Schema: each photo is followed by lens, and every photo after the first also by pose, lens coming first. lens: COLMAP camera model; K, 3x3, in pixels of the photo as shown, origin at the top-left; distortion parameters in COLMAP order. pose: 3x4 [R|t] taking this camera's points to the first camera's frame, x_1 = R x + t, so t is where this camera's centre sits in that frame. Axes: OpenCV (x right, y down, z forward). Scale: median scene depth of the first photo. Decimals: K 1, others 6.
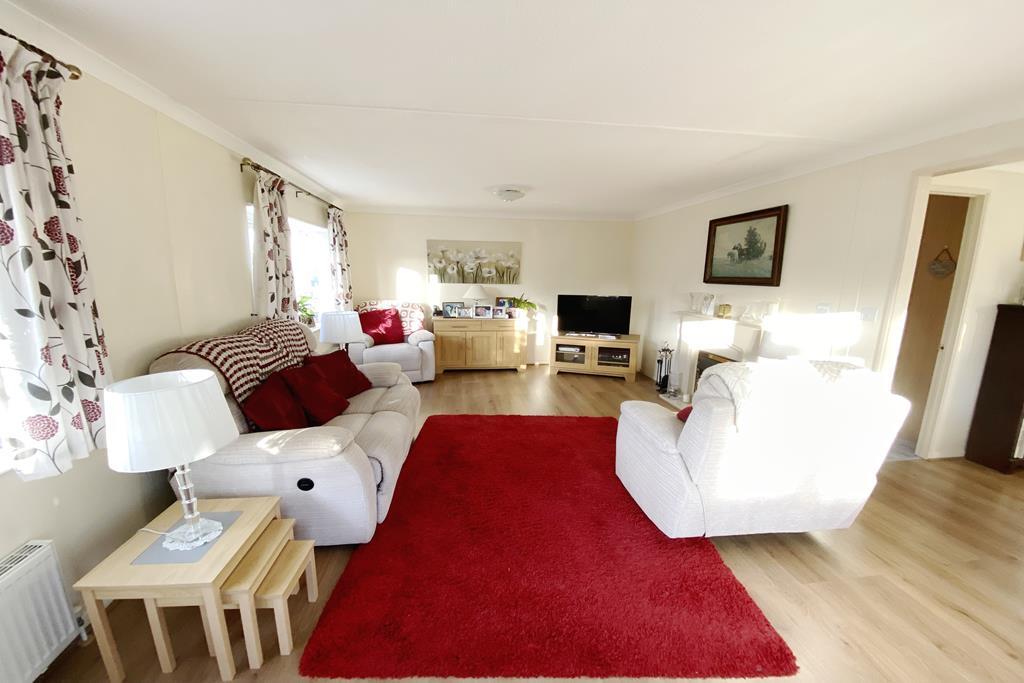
lens RADIAL K [[405.3, 0, 509.4], [0, 405.3, 356.5], [0, 0, 1]] dist [0.039520, -0.033864]
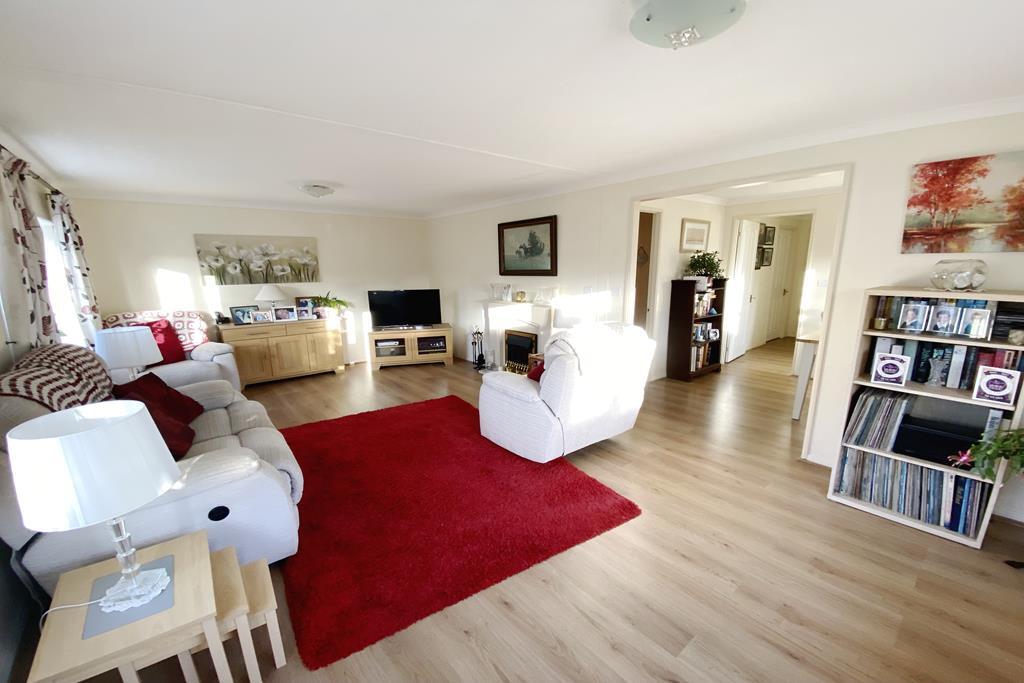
lens RADIAL K [[405.3, 0, 509.4], [0, 405.3, 356.5], [0, 0, 1]] dist [0.039520, -0.033864]
pose [[0.845394, -0.139796, 0.515525, -0.149985], [0.132056, 0.989884, 0.051874, 0.002148], [-0.517562, 0.024224, 0.855303, -0.046461]]
